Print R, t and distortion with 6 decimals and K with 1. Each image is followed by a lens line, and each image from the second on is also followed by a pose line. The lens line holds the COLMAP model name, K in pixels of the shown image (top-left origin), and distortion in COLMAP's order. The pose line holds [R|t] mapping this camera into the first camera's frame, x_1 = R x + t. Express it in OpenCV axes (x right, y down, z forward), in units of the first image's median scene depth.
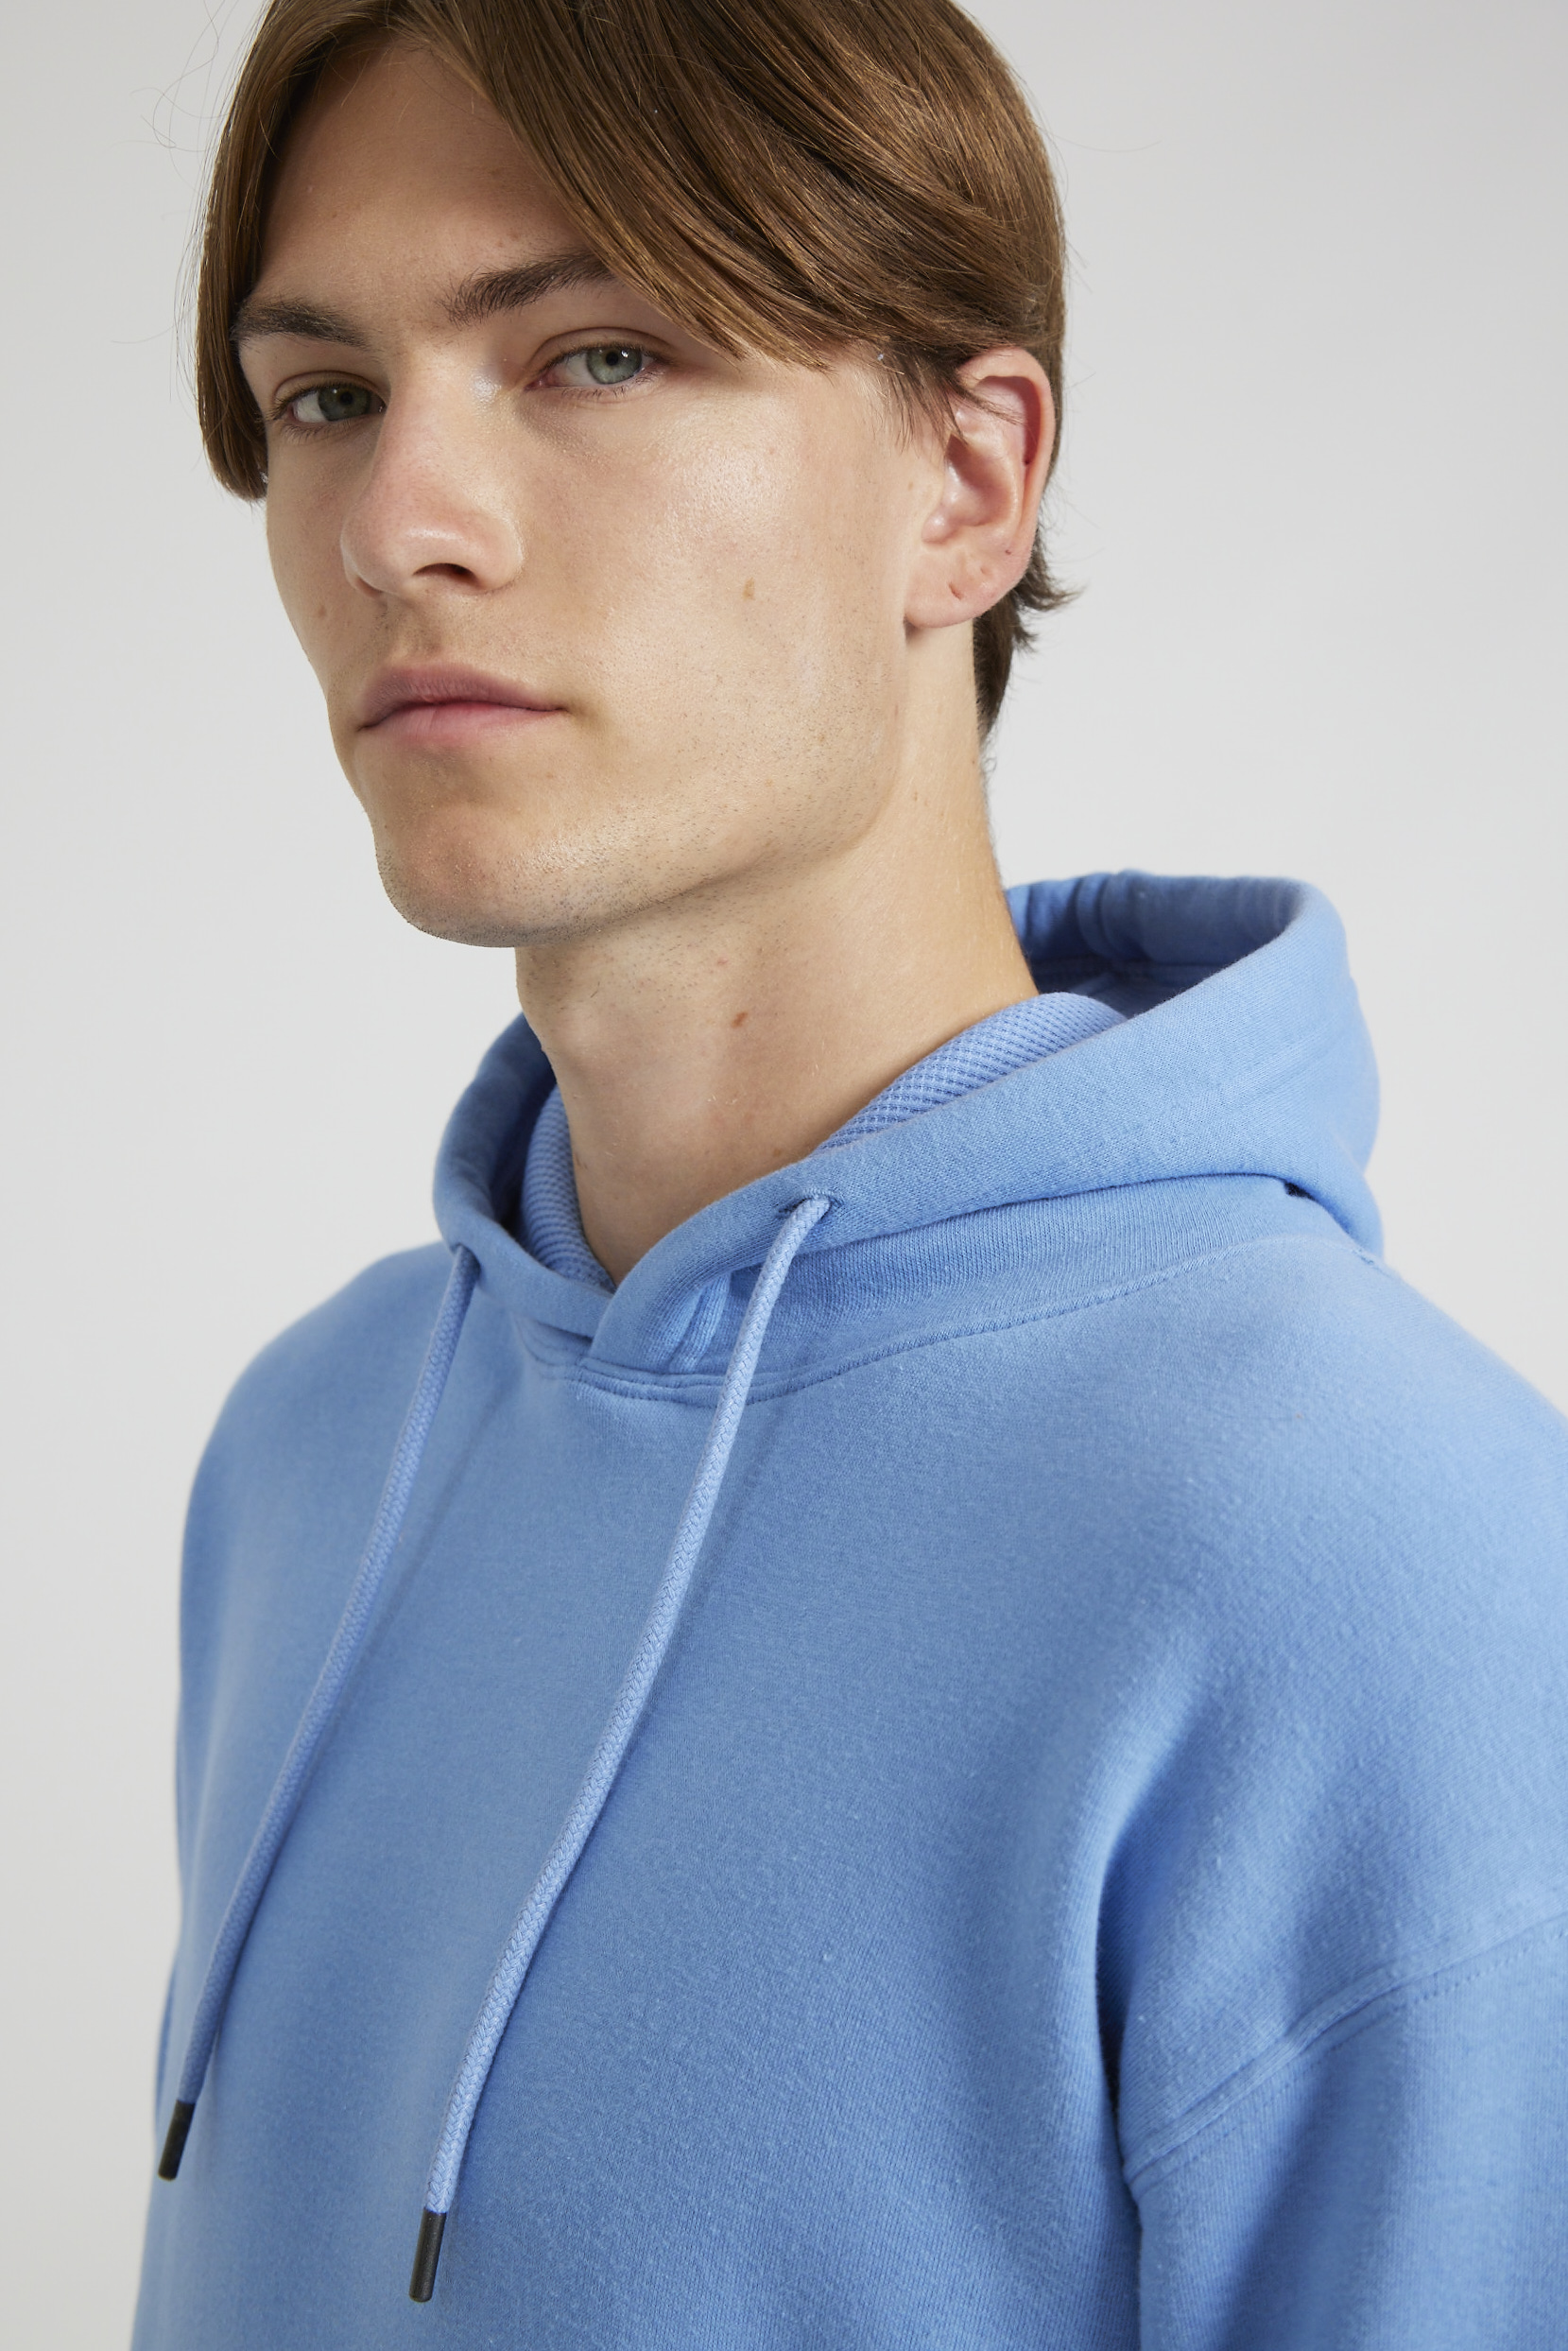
lens RADIAL K [[3079.3, 0, 784.0], [0, 3079.3, 1175.5], [0, 0, 1]] dist [-0.006113, -0.044978]
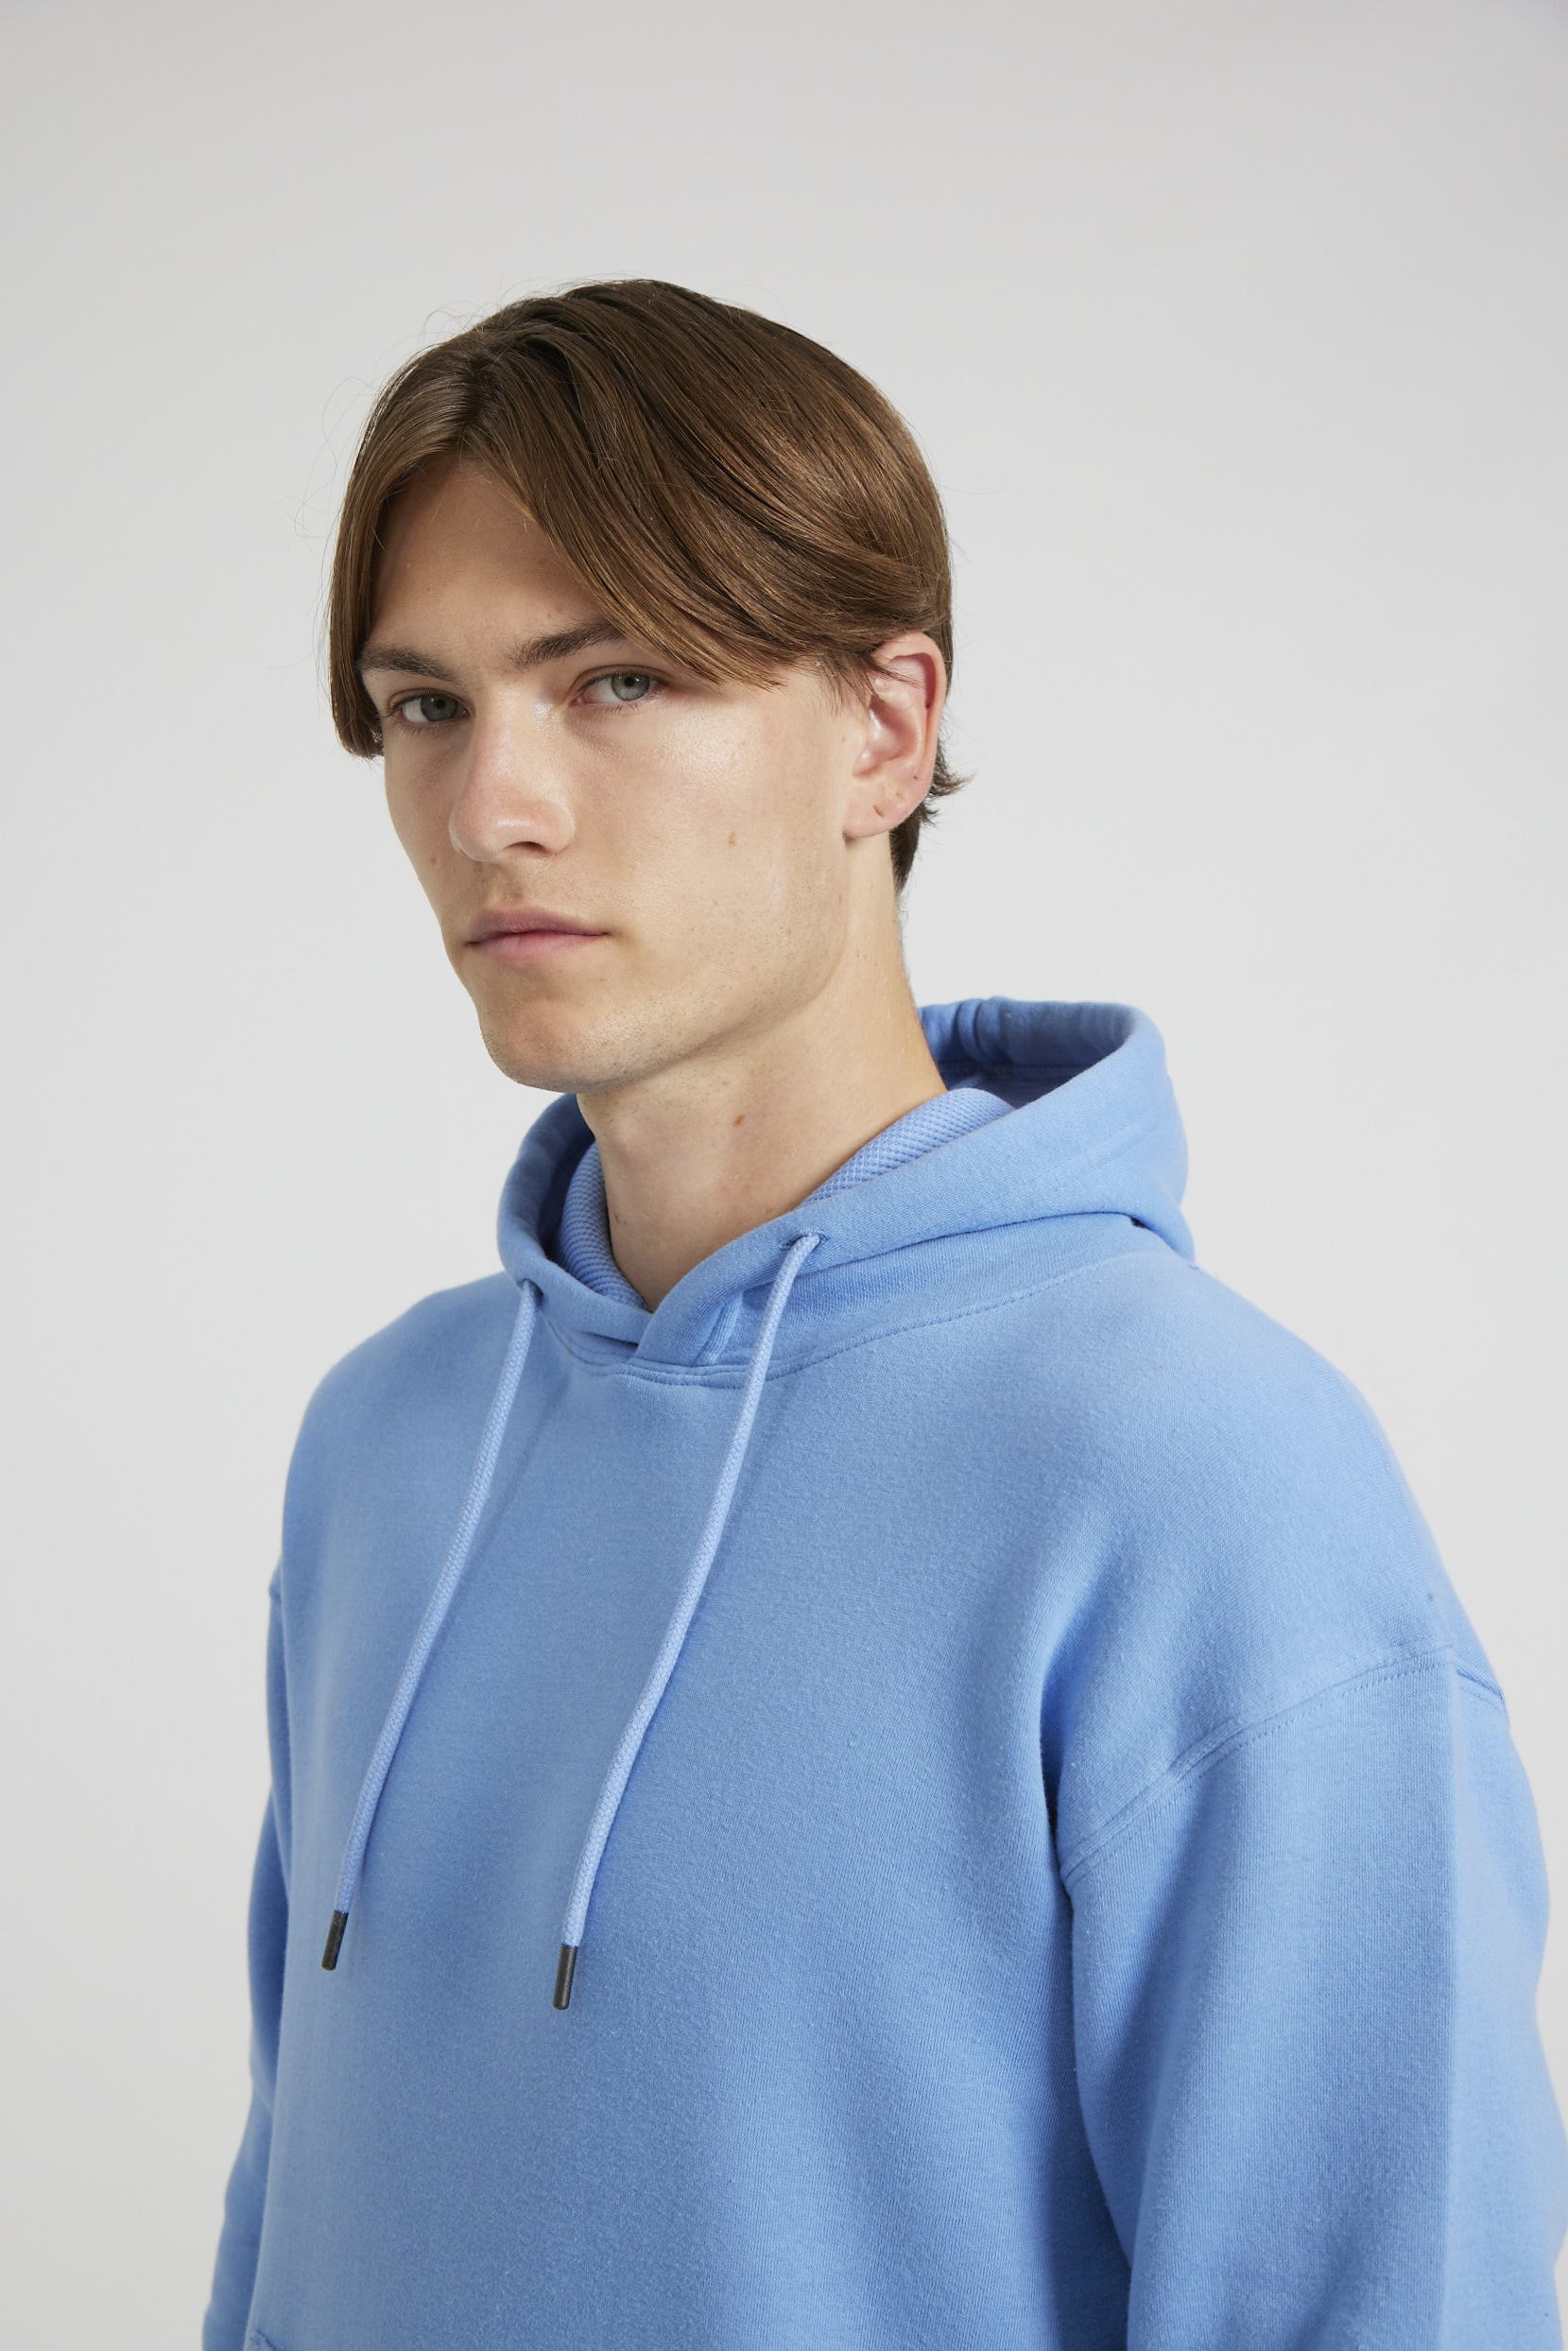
lens RADIAL K [[3004.2, 0, 784.0], [0, 3004.2, 1175.5], [0, 0, 1]] dist [-0.009769, -0.114355]
pose [[0.995498, -0.018198, 0.093015, -0.135793], [0.021017, 0.999346, -0.029416, 0.021218], [-0.092418, 0.031238, 0.995230, -0.401350]]
